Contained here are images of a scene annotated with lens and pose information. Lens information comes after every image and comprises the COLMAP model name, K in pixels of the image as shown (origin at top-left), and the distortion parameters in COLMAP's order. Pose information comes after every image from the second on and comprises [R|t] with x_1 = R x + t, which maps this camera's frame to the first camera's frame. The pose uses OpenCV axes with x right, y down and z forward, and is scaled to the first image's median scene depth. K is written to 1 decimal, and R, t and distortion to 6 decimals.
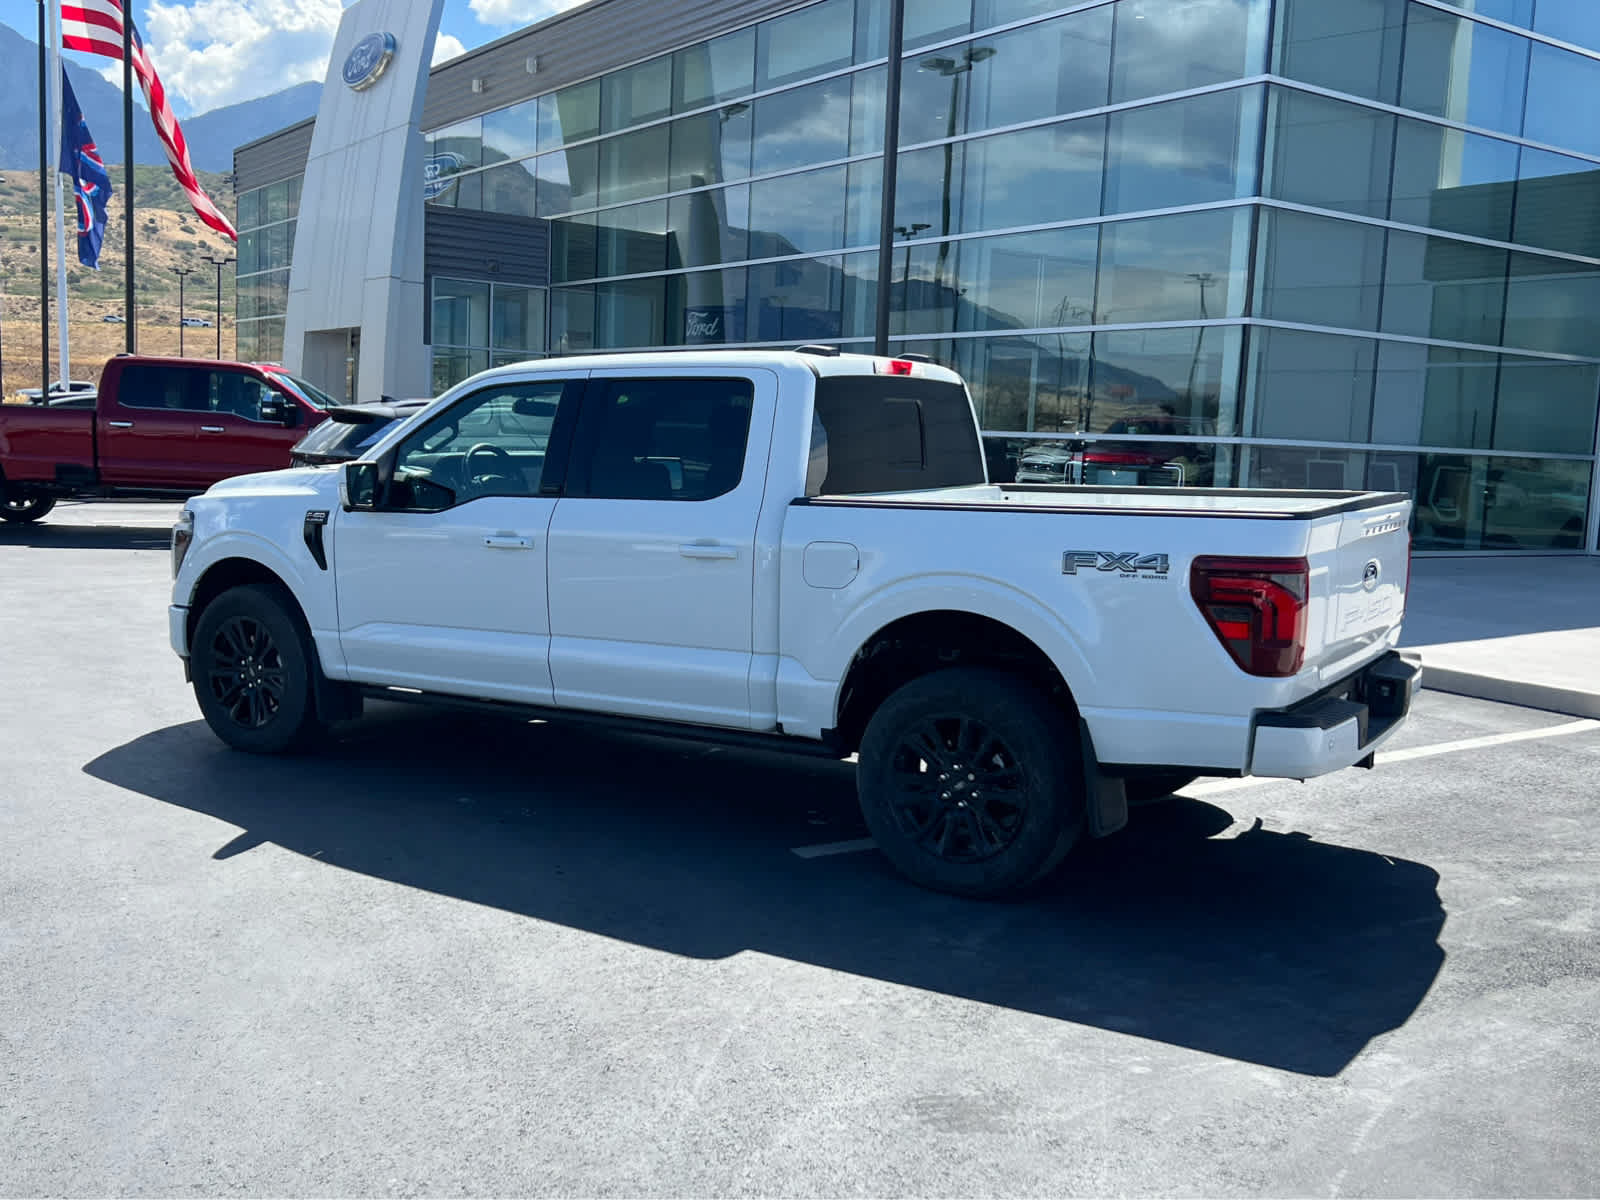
lens RADIAL K [[1574.8, 0, 787.9], [0, 1574.8, 604.1], [0, 0, 1]] dist [0.113098, -0.283242]
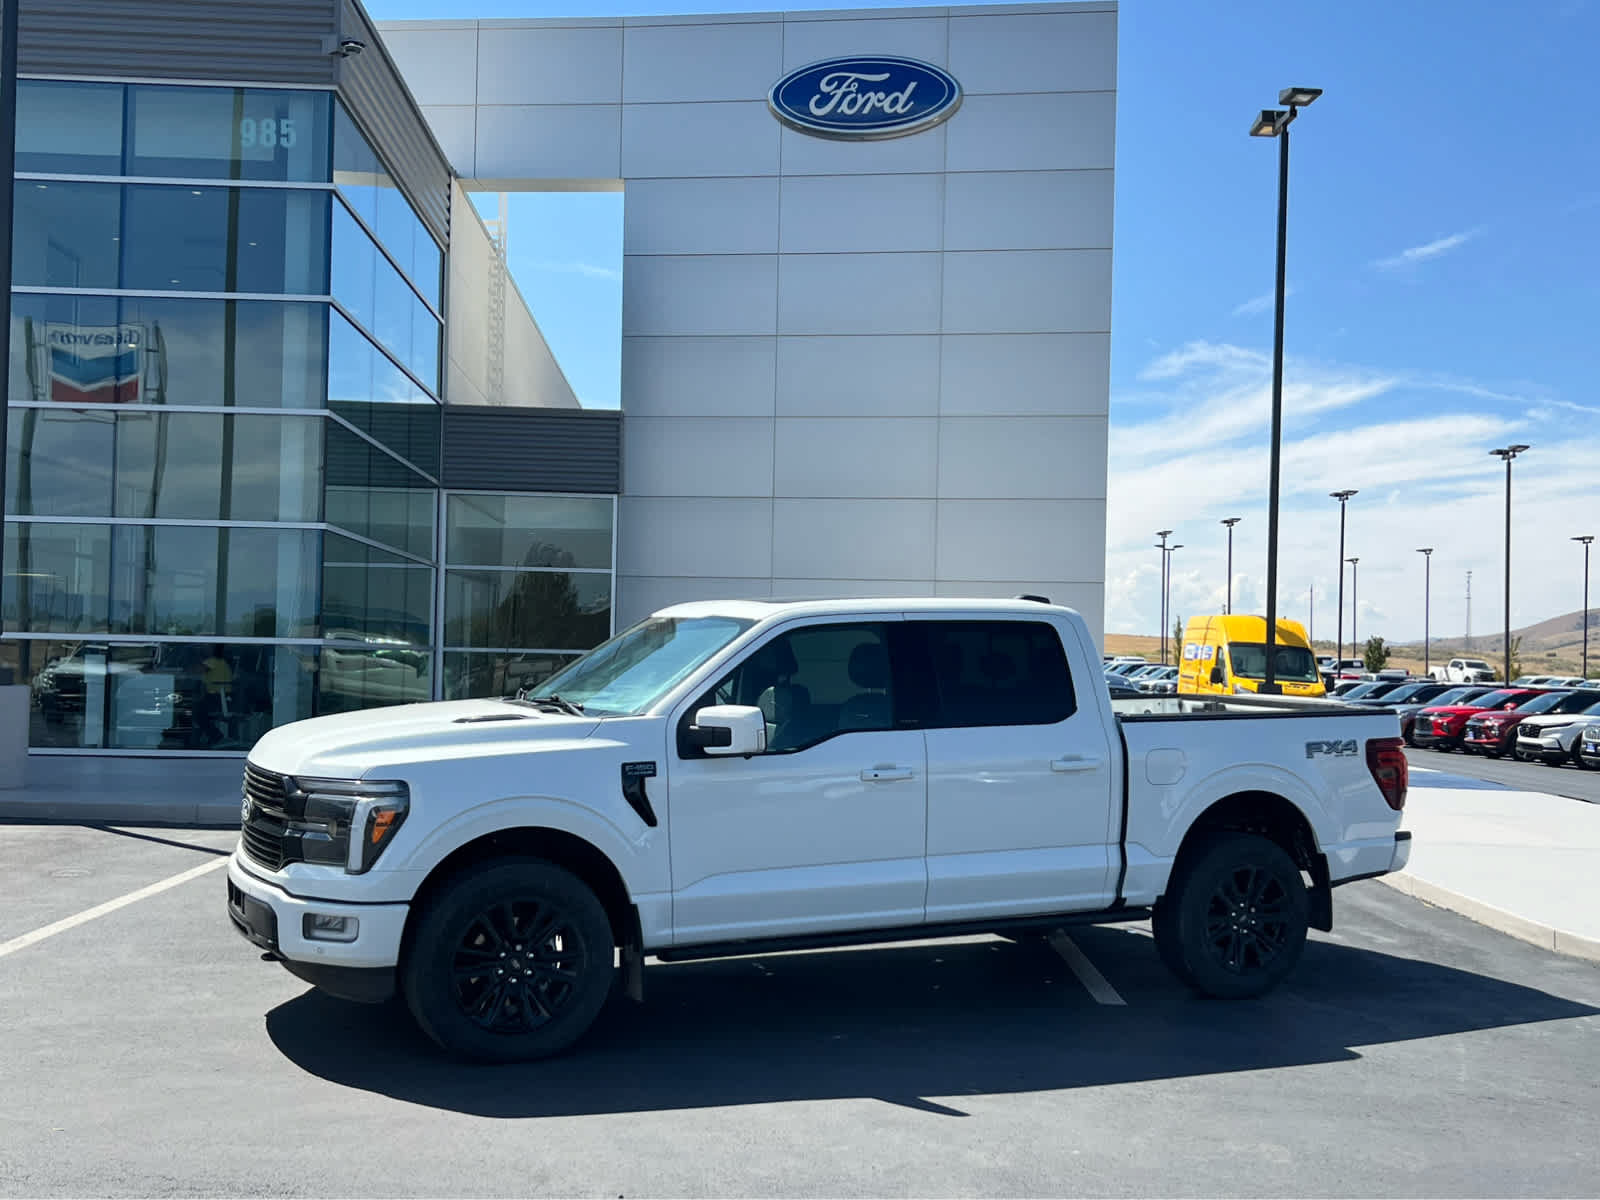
lens RADIAL K [[1643.4, 0, 792.2], [0, 1643.4, 593.4], [0, 0, 1]] dist [0.123691, -0.298716]
pose [[0.539830, 0.007599, 0.841740, -1.251306], [0.091061, 0.993564, -0.067370, -0.099831], [-0.836834, 0.113018, 0.535663, 0.485592]]
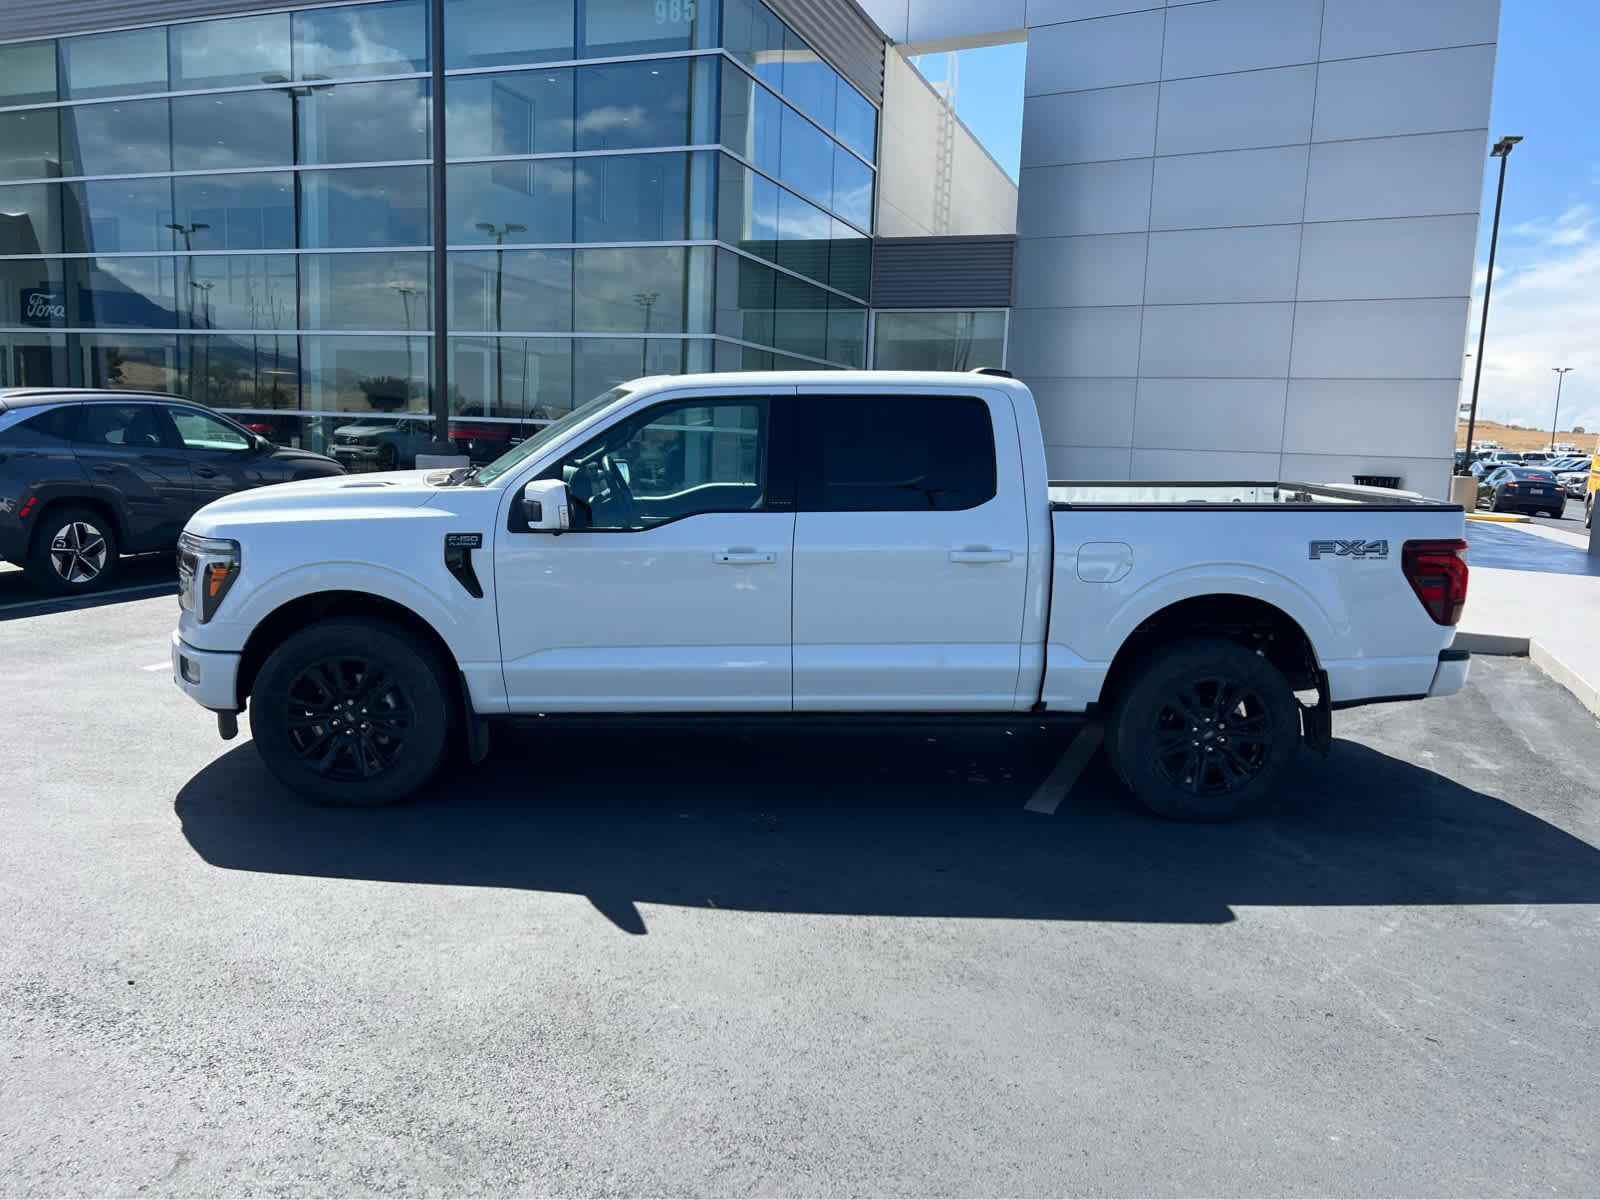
lens RADIAL K [[1203.4, 0, 802.2], [0, 1203.4, 592.7], [0, 0, 1]] dist [0.051208, -0.060998]
pose [[0.823286, -0.081815, 0.561699, -0.632595], [0.058027, 0.996504, 0.060098, -0.066268], [-0.564652, -0.016884, 0.825156, 0.375094]]
